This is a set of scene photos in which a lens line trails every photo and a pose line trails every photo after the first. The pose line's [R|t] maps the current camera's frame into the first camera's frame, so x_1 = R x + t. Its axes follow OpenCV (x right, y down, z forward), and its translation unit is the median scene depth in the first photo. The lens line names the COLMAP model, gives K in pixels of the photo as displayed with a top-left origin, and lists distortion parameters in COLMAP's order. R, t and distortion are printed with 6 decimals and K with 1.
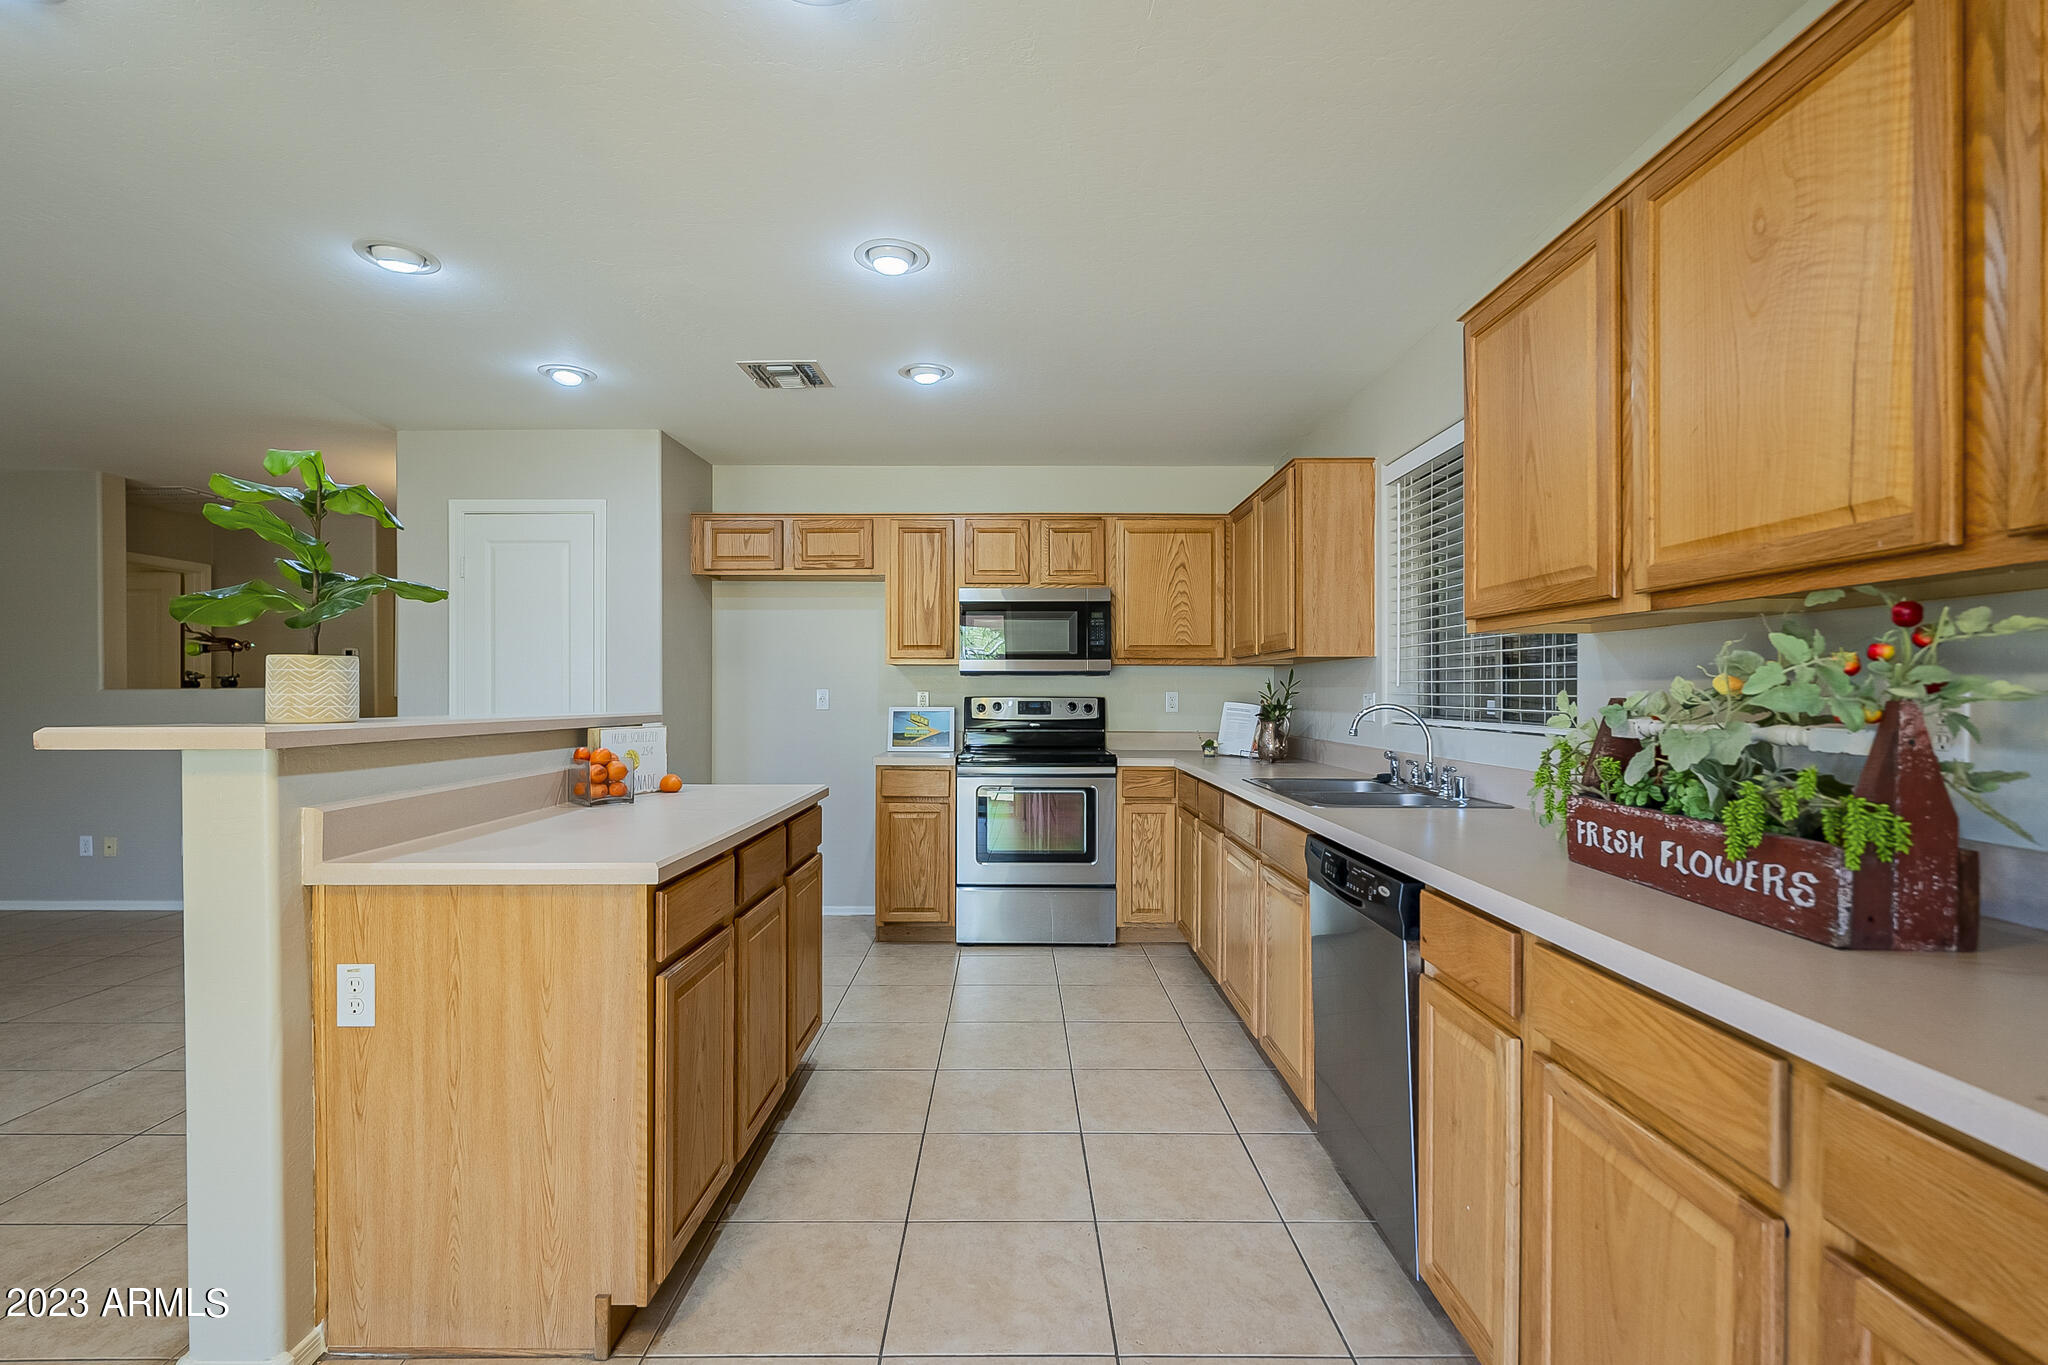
lens RADIAL K [[936.5, 0, 1022.6], [0, 936.5, 688.6], [0, 0, 1]] dist [-0.001707, -0.000412]
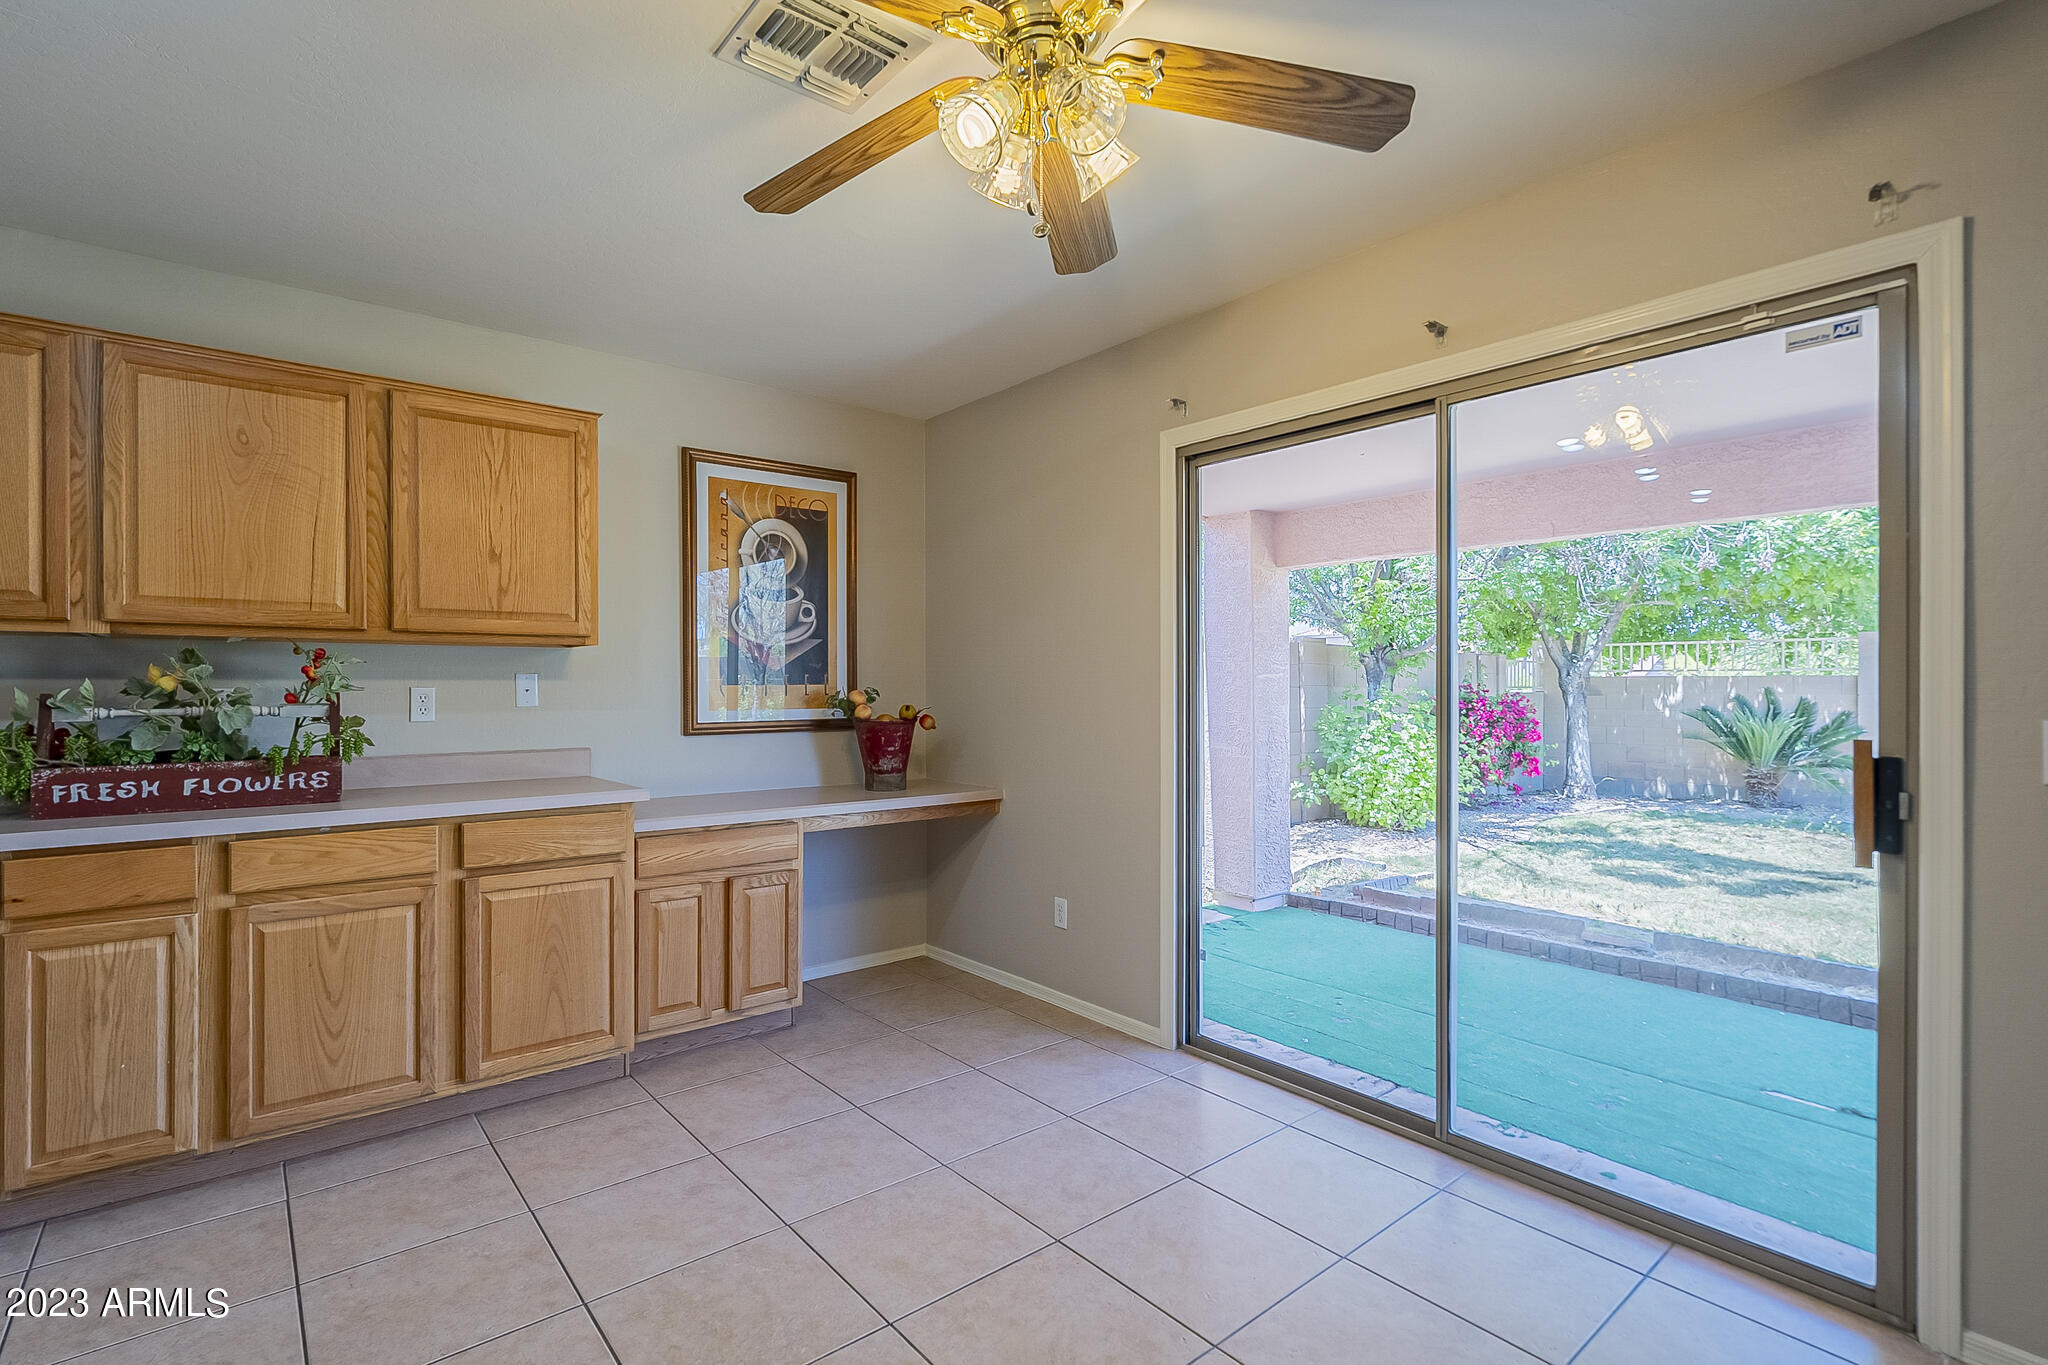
lens RADIAL K [[952.0, 0, 1017.9], [0, 952.0, 691.6], [0, 0, 1]] dist [-0.001733, -0.000147]
pose [[-0.629002, -0.002674, 0.777399, -0.957530], [0.001098, 0.999990, 0.004328, 0.001839], [-0.777403, 0.003576, -0.628993, 0.573512]]
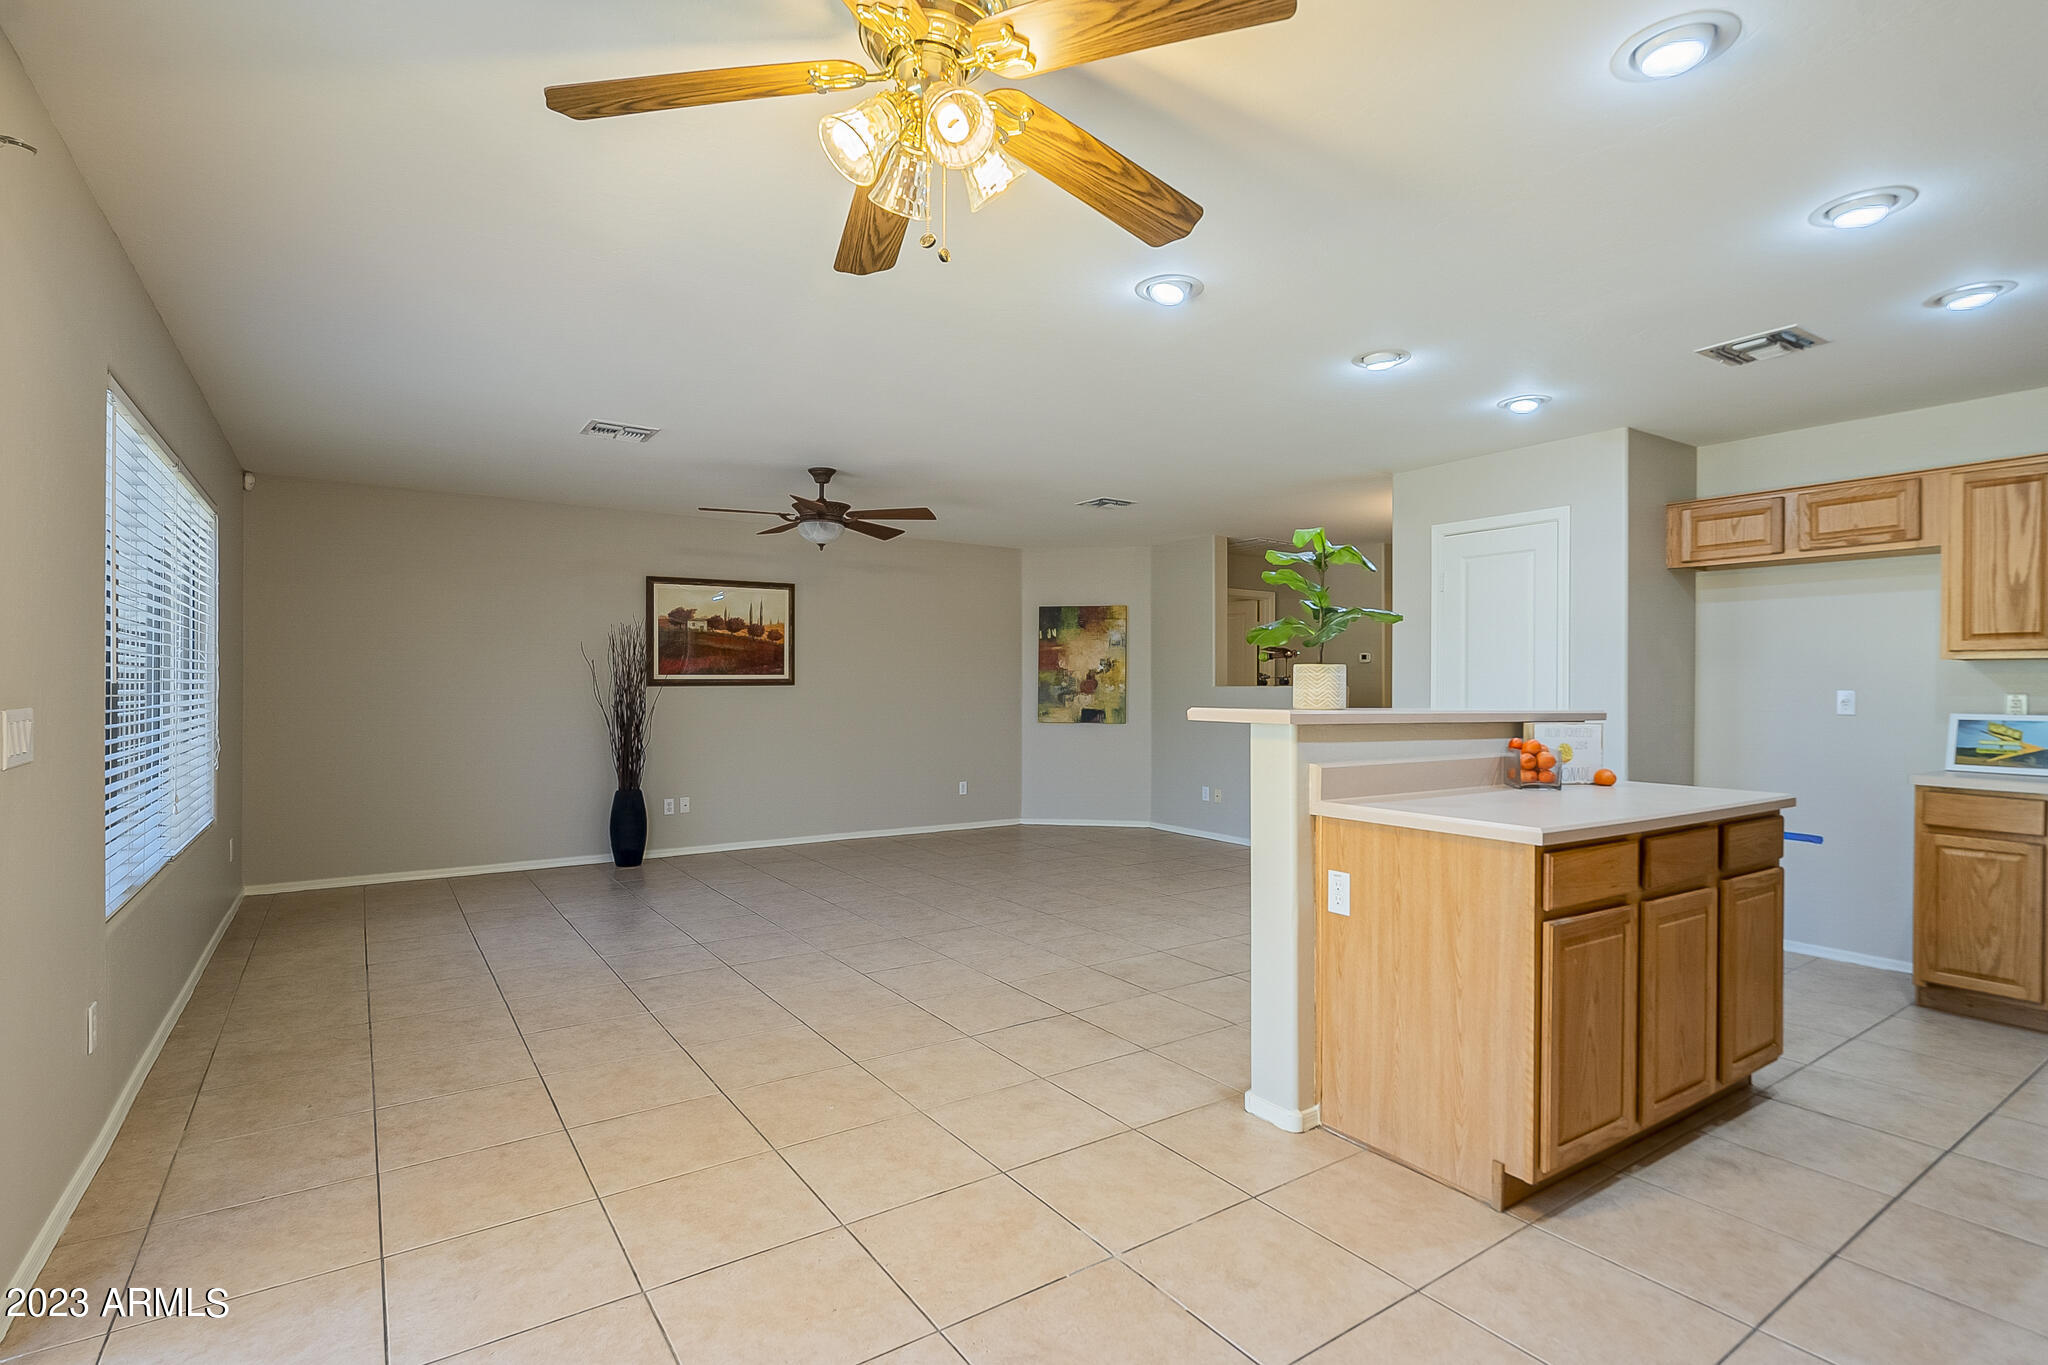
lens RADIAL K [[978.3, 0, 1014.1], [0, 978.3, 686.2], [0, 0, 1]] dist [0.000911, 0.000180]
pose [[0.557825, 0.004587, -0.829946, 0.208683], [-0.005708, 0.999982, 0.001690, -0.000322], [0.829939, 0.003795, 0.557841, -0.215266]]
